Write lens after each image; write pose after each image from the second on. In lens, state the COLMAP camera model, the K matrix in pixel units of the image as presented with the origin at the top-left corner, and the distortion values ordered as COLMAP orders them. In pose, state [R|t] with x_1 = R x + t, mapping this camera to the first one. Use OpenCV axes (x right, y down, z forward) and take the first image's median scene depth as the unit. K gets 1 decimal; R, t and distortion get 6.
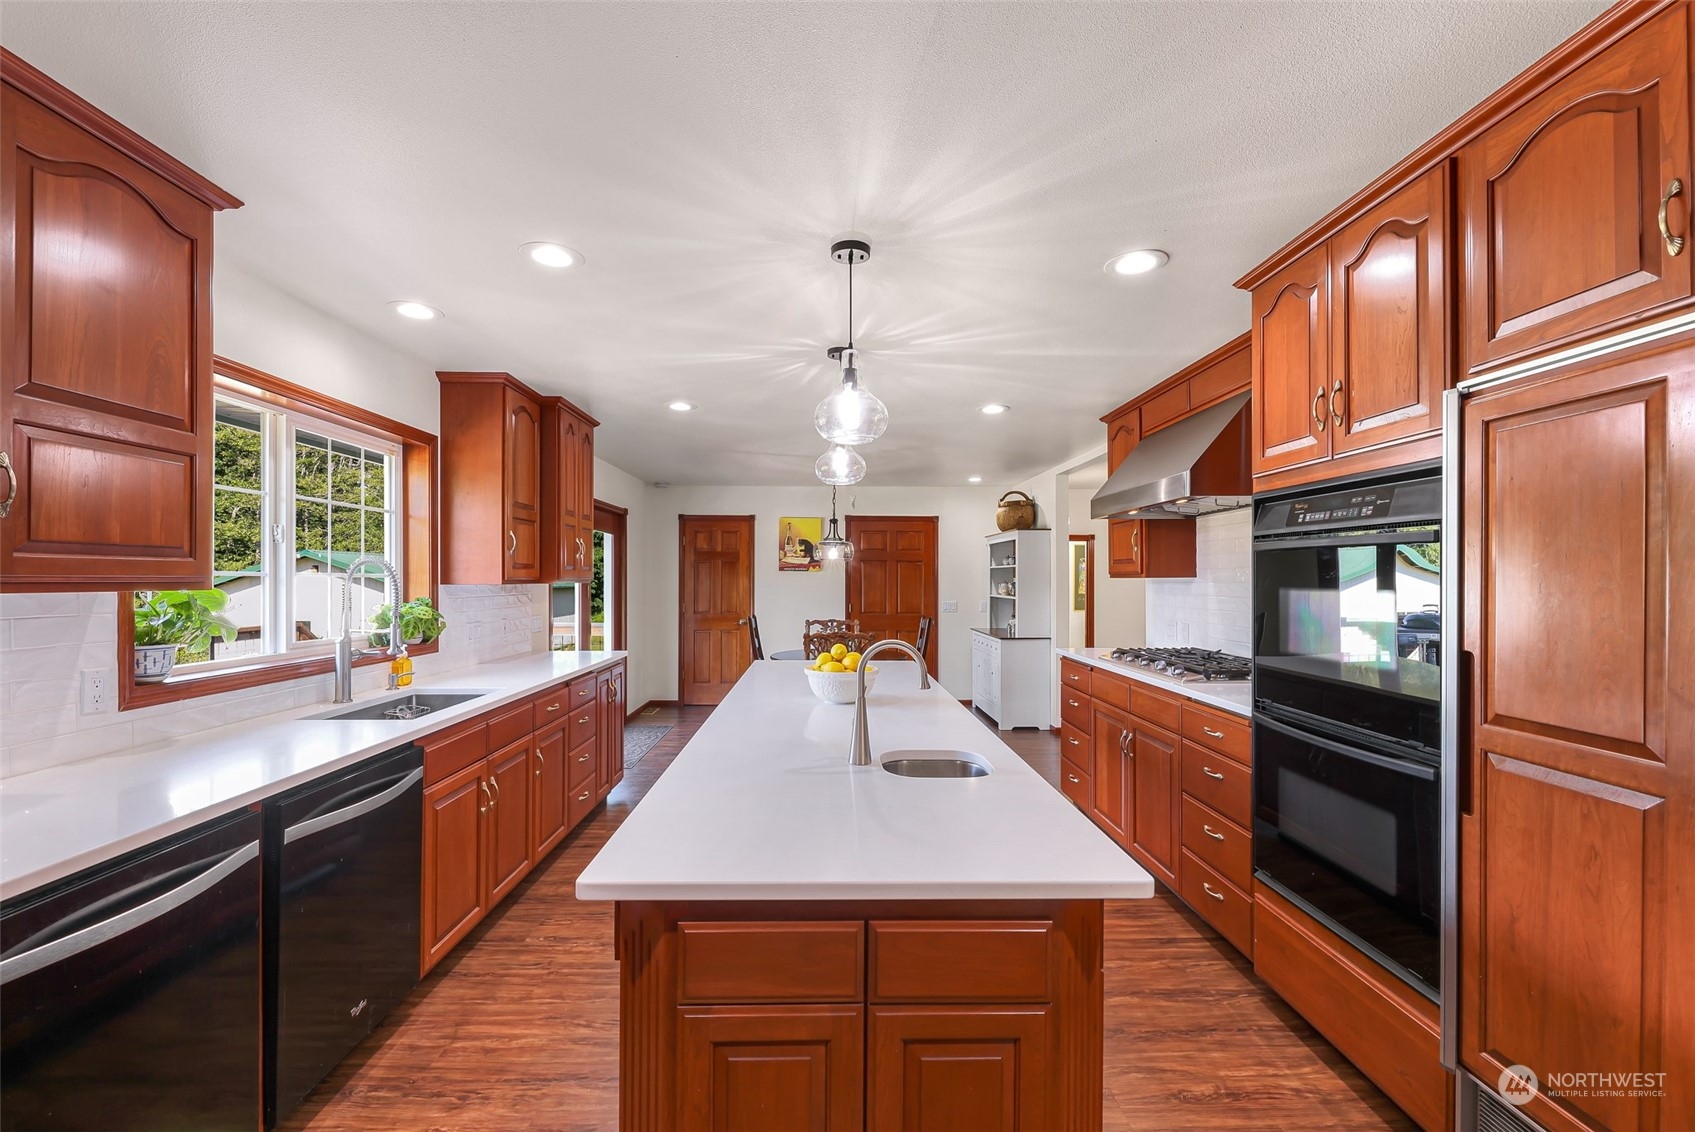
lens RADIAL K [[689.7, 0, 837.1], [0, 689.7, 572.9], [0, 0, 1]] dist [-0.002916, -0.000021]
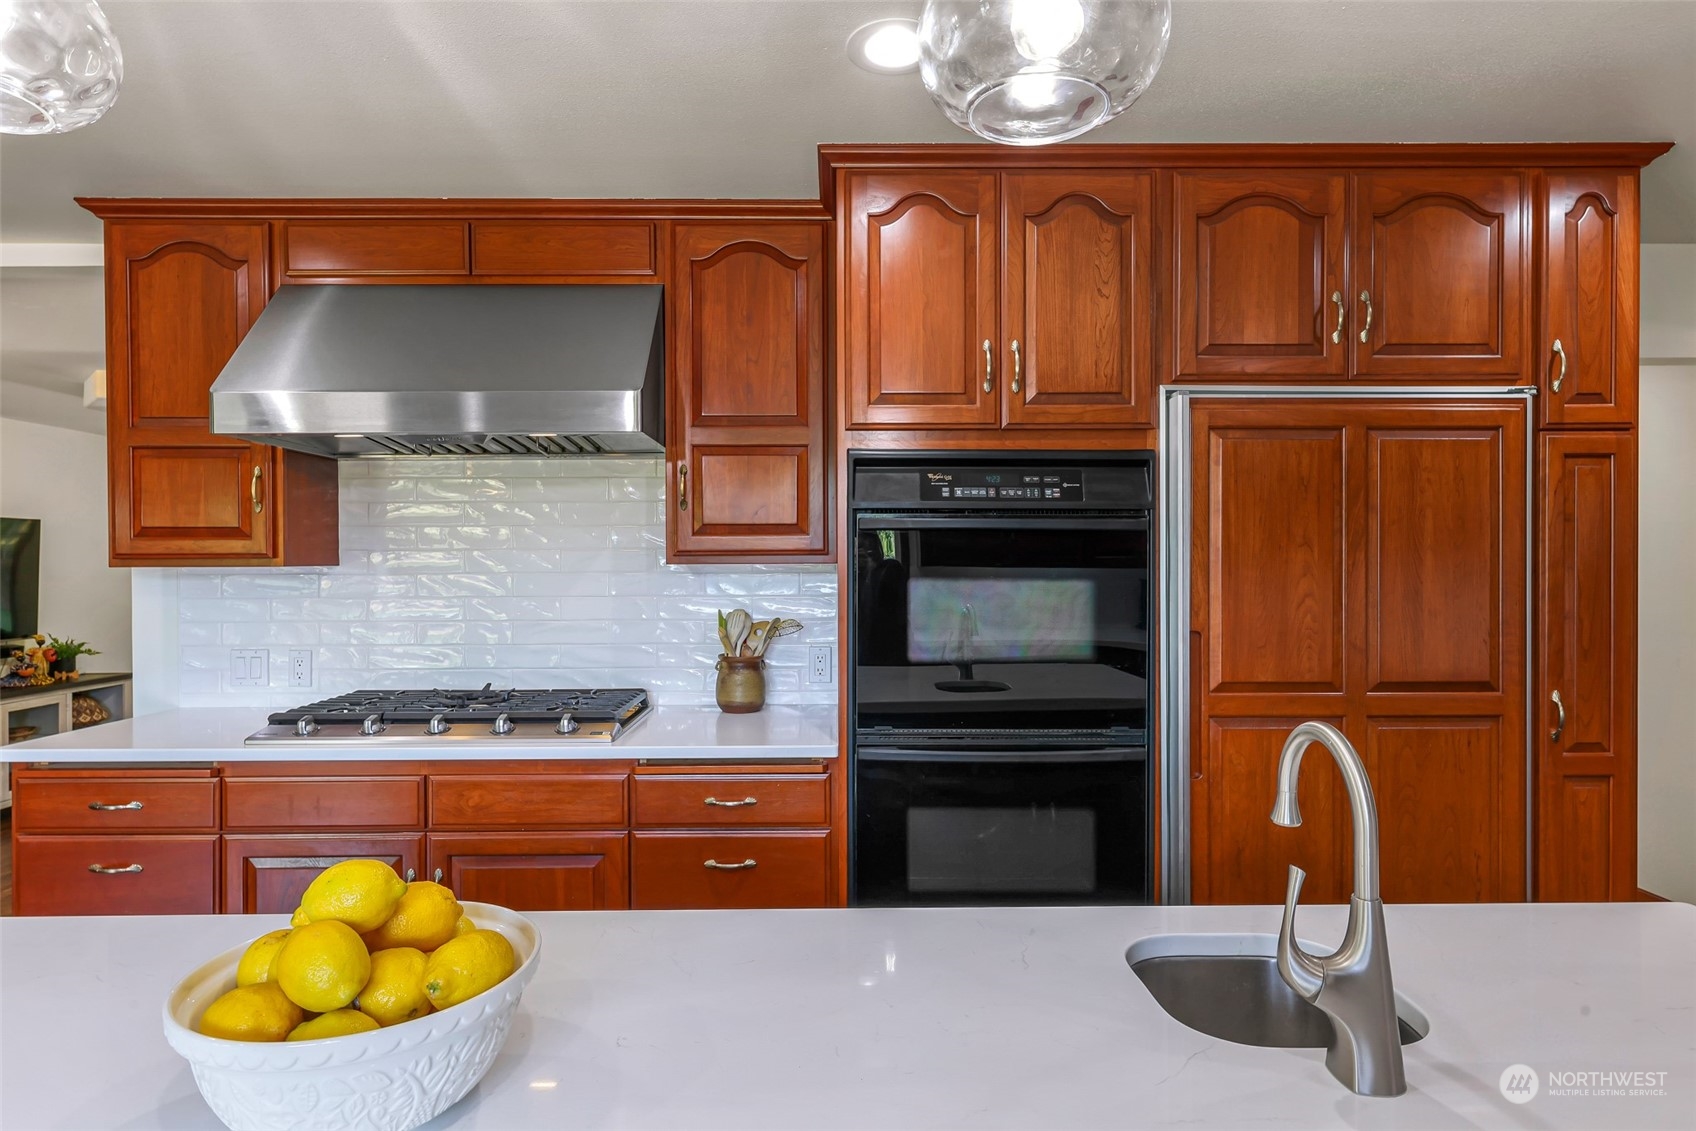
lens RADIAL K [[960.6, 0, 846.8], [0, 960.6, 568.8], [0, 0, 1]] dist [-0.005379, 0.001021]
pose [[0.025520, -0.005355, 0.999660, -0.467181], [-0.004630, 0.999974, 0.005475, 0.005470], [-0.999664, -0.004768, 0.025494, 1.100884]]
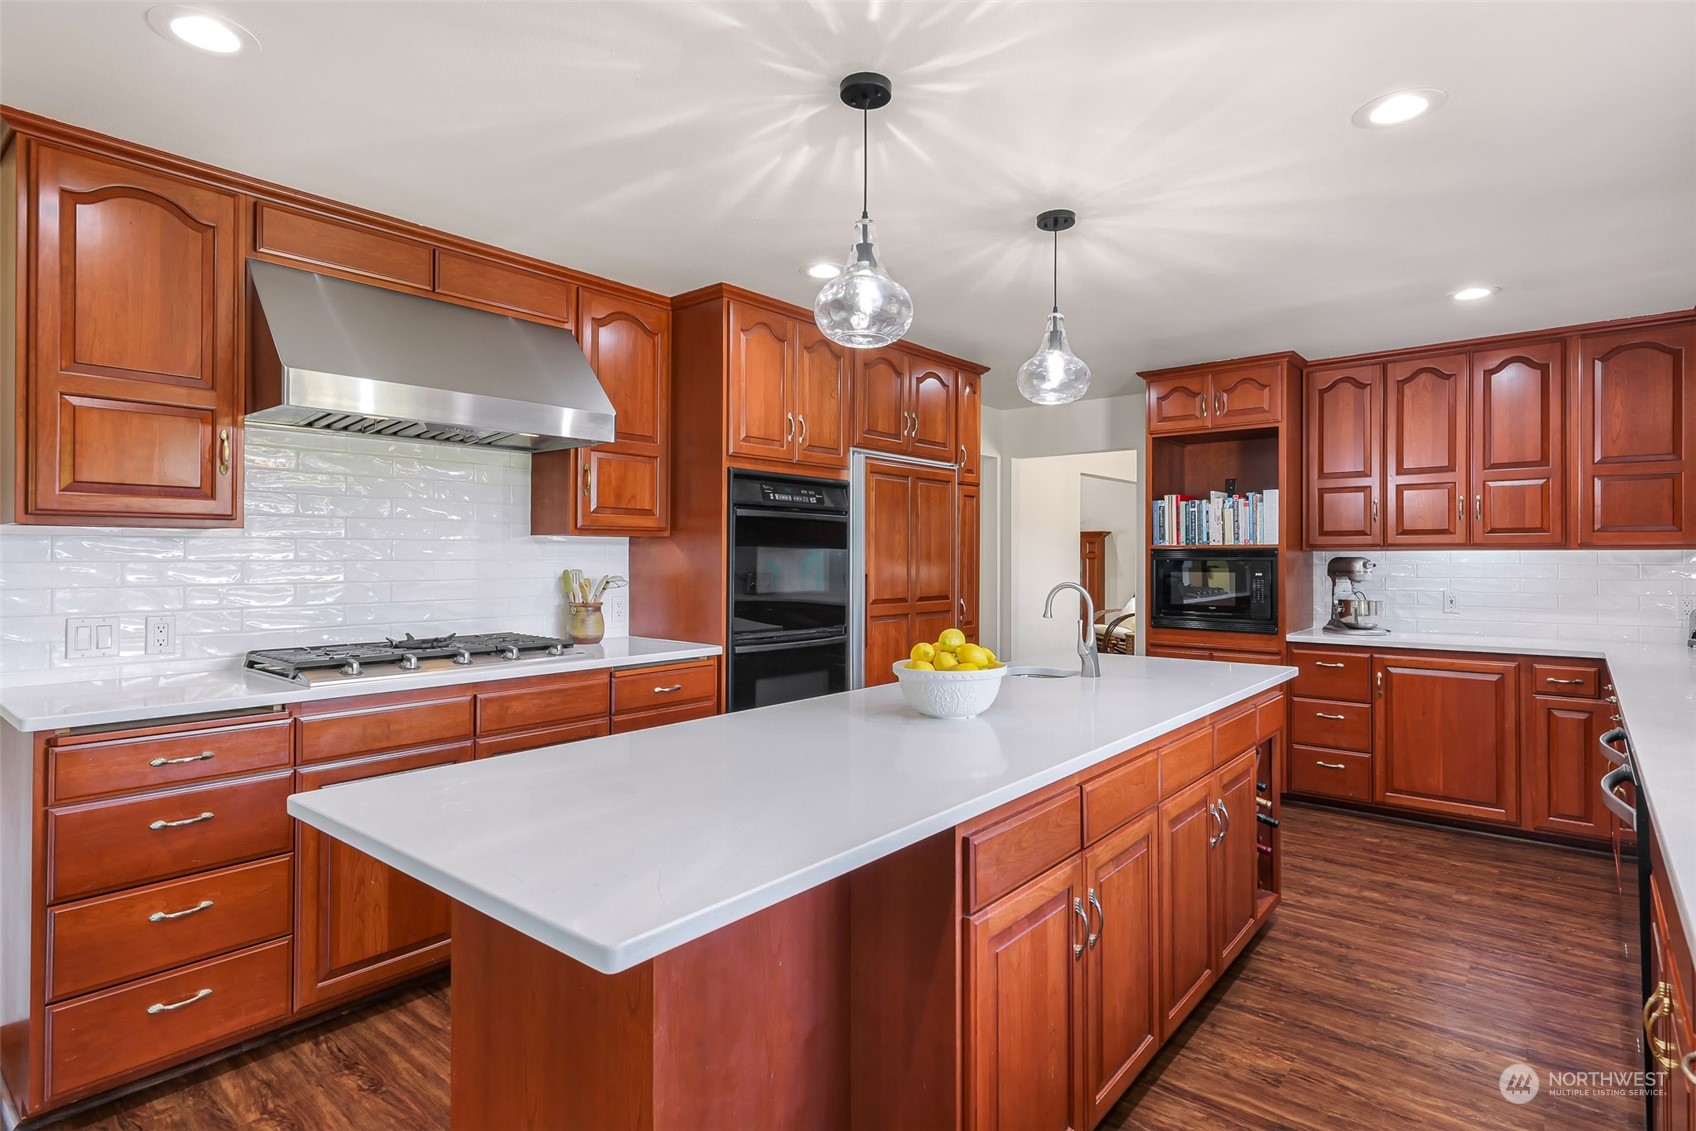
lens RADIAL K [[866.3, 0, 839.5], [0, 866.3, 559.8], [0, 0, 1]] dist [0.000650, -0.000277]
pose [[-0.742699, -0.002889, 0.669619, -0.631294], [-0.006991, 0.999970, -0.003440, 0.057168], [-0.669588, -0.007236, -0.742697, 2.257421]]
